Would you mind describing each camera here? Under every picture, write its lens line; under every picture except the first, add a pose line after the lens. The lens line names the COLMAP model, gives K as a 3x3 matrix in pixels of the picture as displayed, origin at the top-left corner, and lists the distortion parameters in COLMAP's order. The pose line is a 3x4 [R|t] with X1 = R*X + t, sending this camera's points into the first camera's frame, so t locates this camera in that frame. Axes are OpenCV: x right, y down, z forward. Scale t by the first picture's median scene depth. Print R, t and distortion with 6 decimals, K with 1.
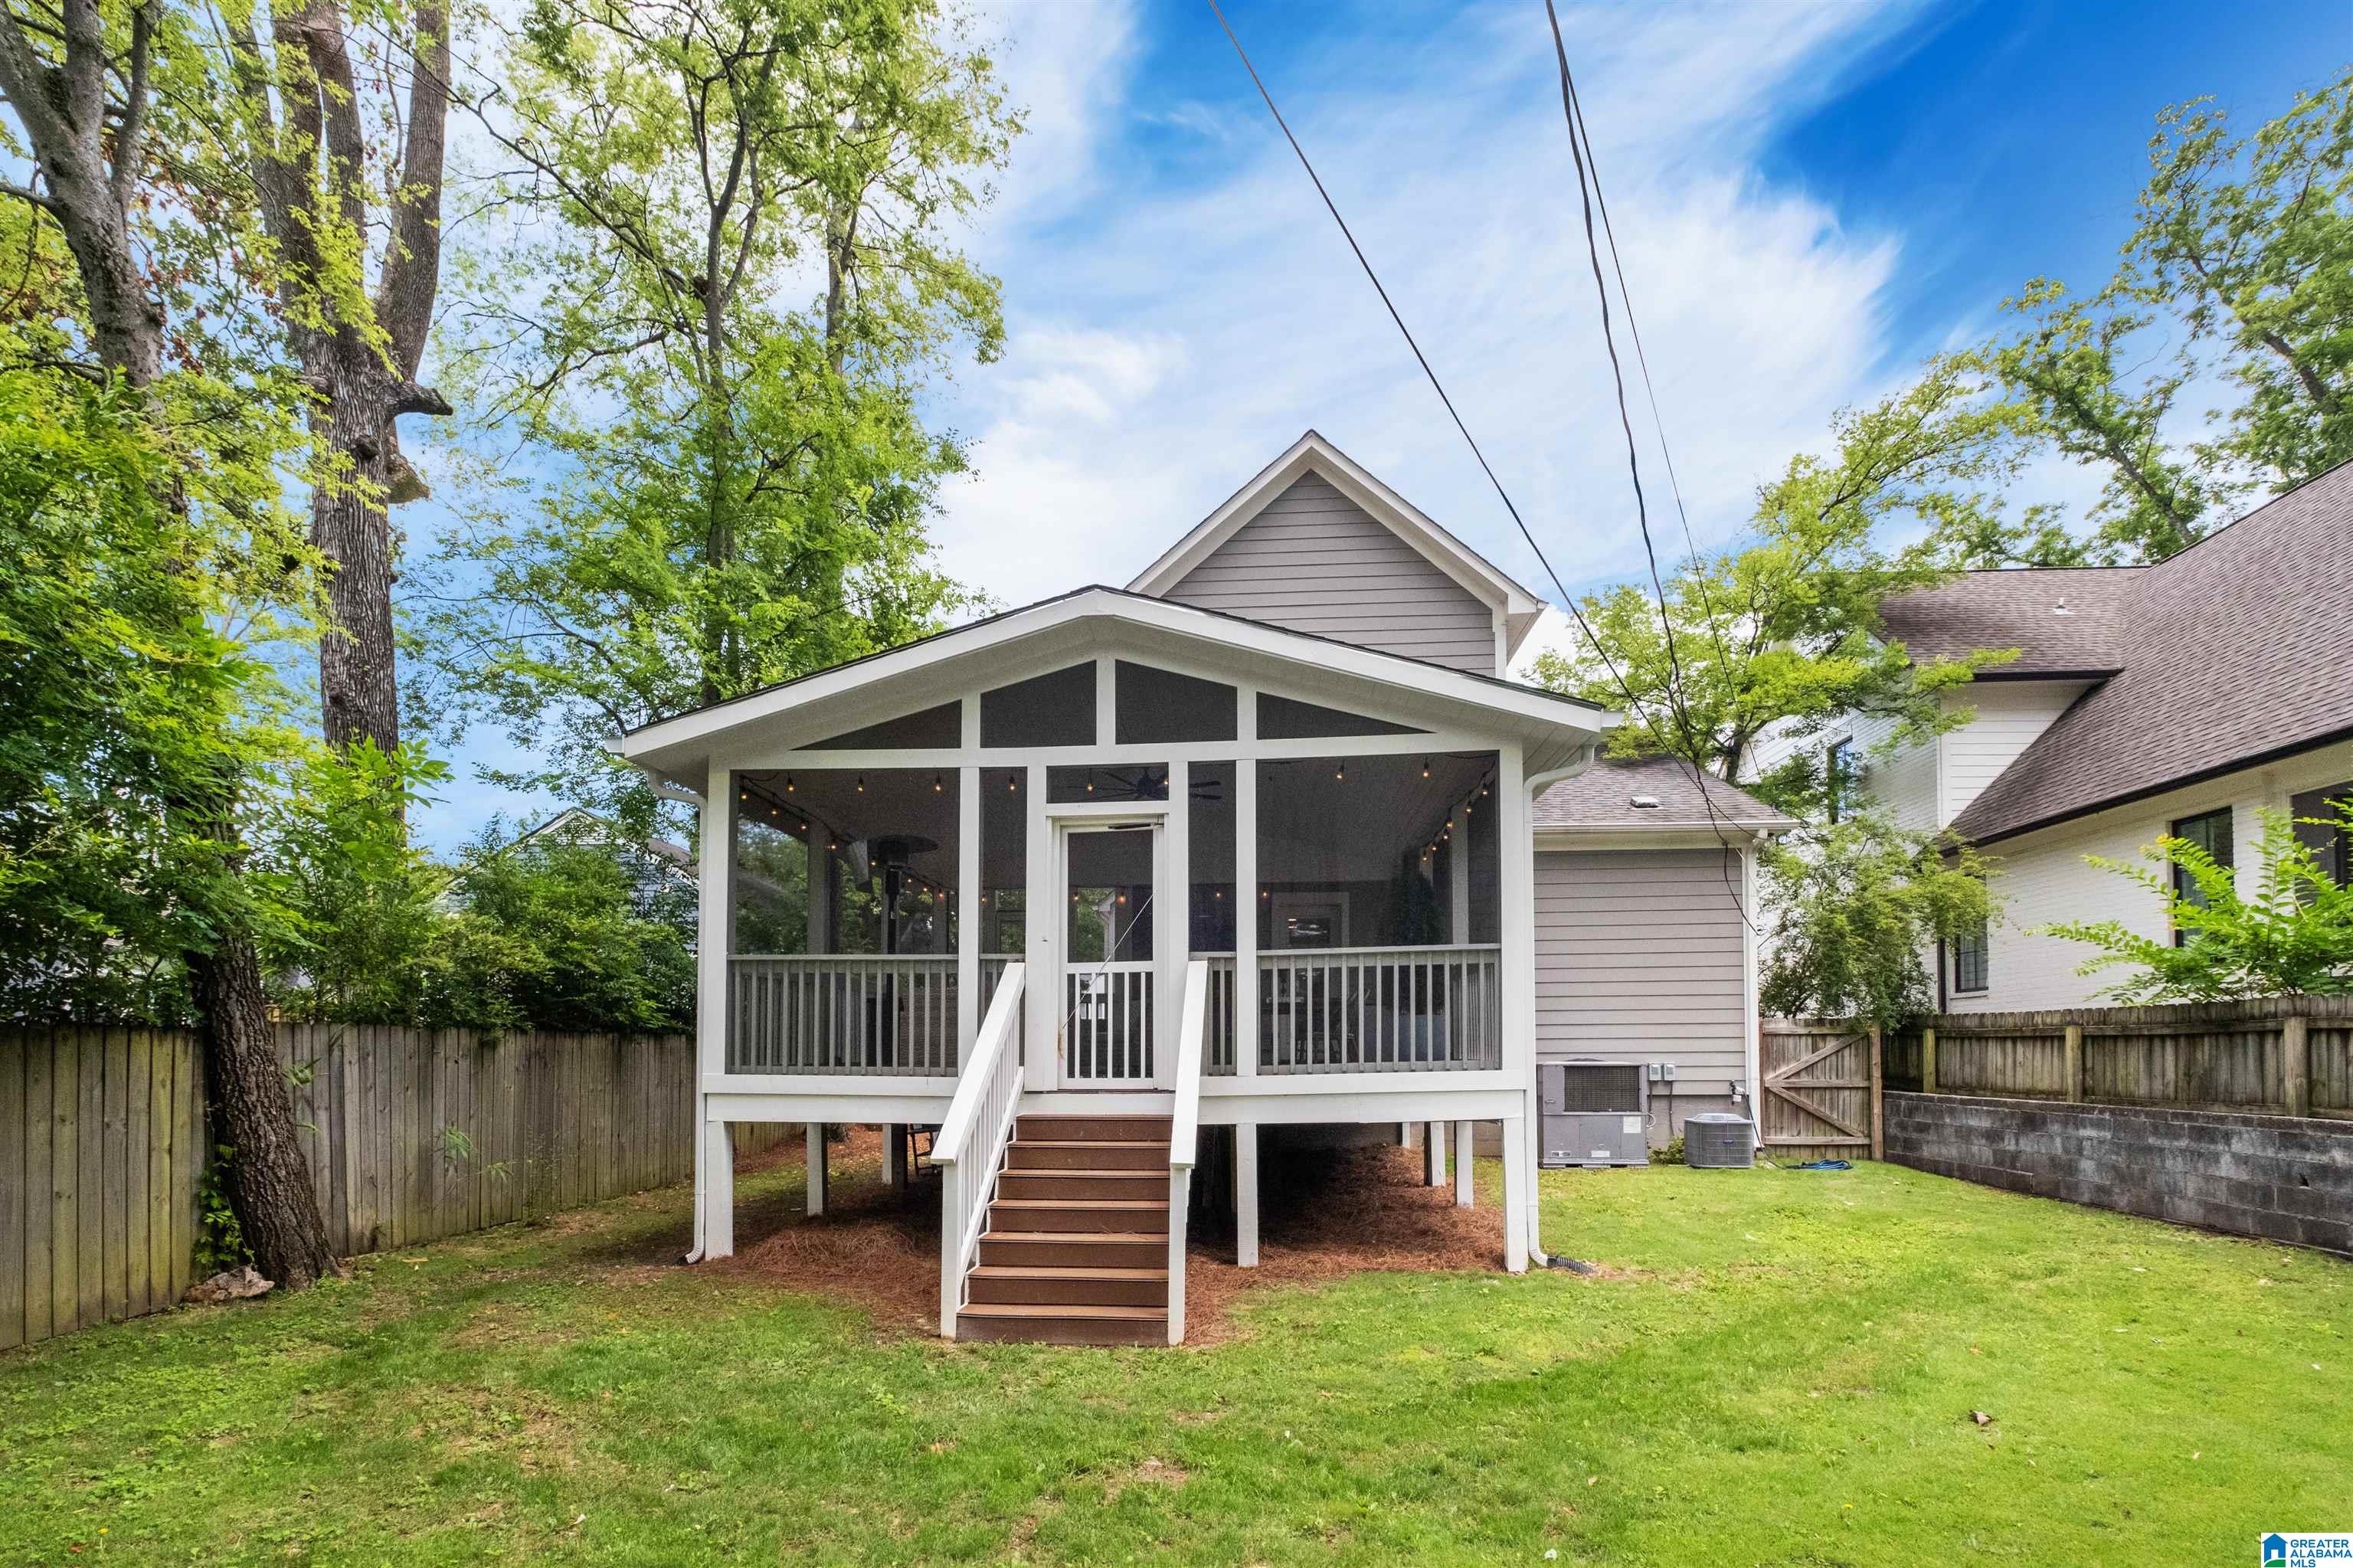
lens RADIAL K [[1040.1, 0, 1178.6], [0, 1040.1, 883.9], [0, 0, 1]] dist [-0.001386, 0.000270]
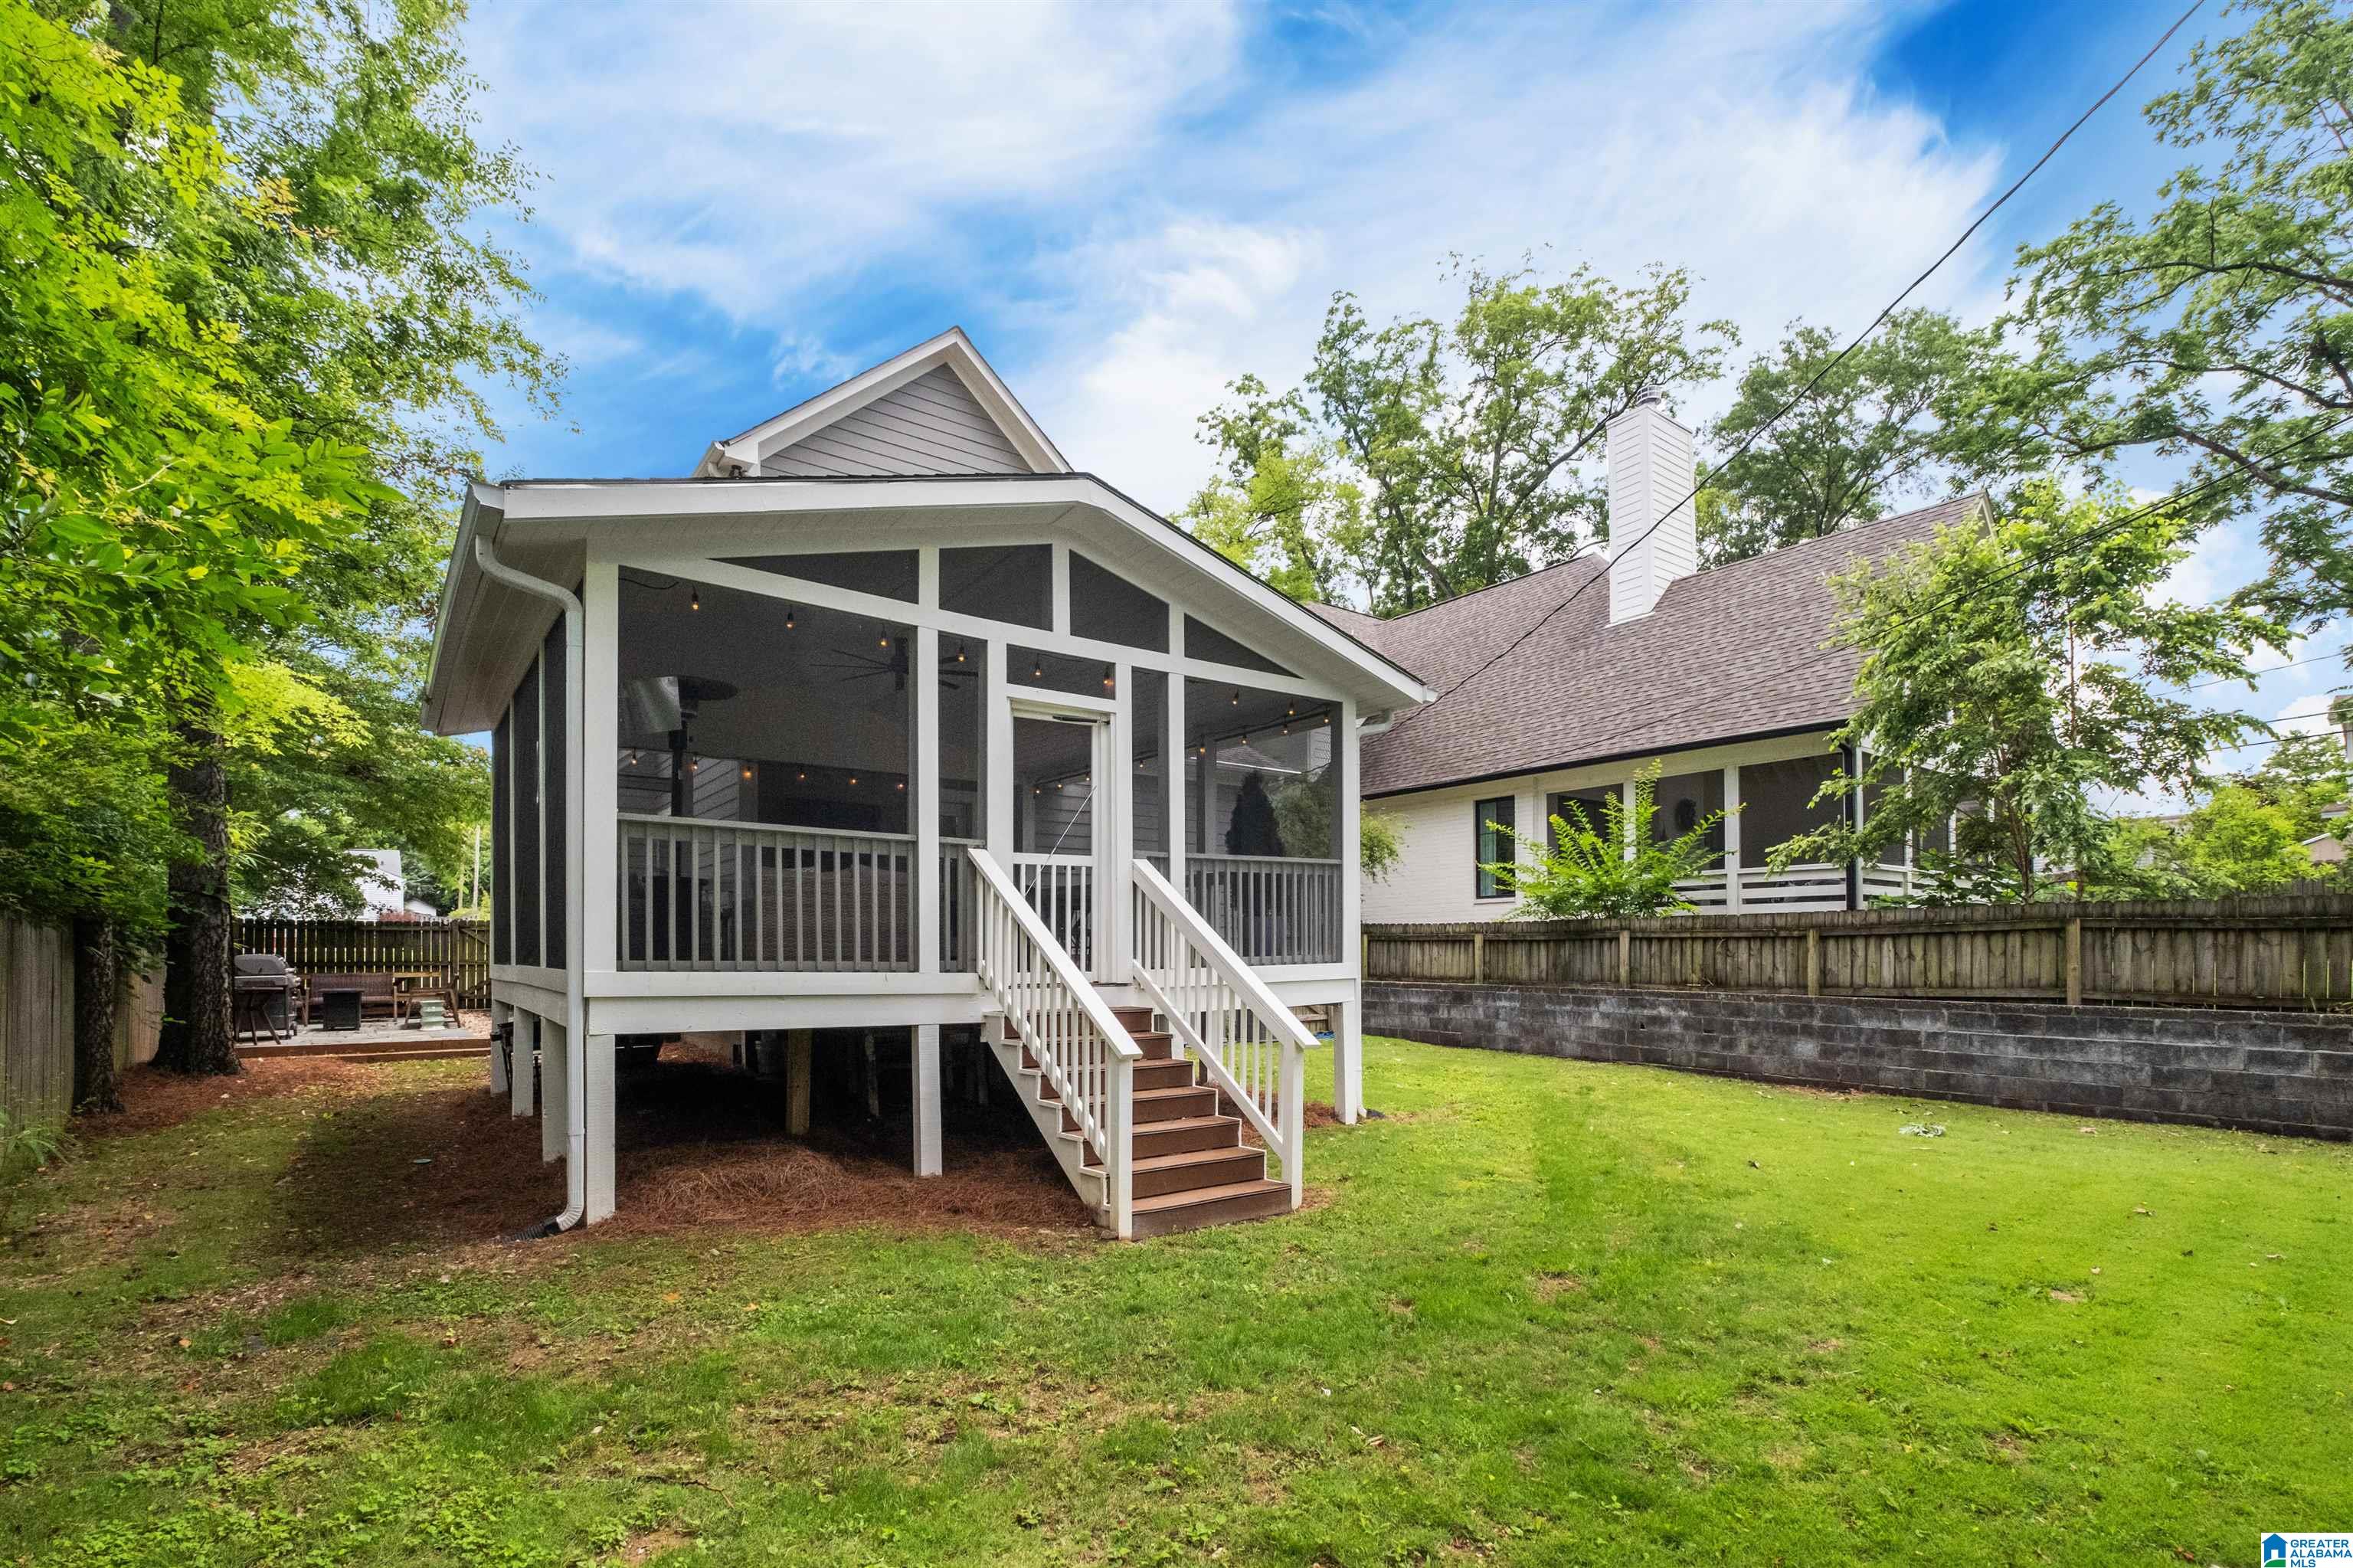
lens RADIAL K [[1027.1, 0, 1179.6], [0, 1027.1, 790.5], [0, 0, 1]] dist [-0.003924, -0.000491]
pose [[0.772524, 0.102075, 0.626728, -0.576592], [-0.105651, 0.993900, -0.031648, 0.032630], [-0.626135, -0.041766, 0.778595, 0.168801]]
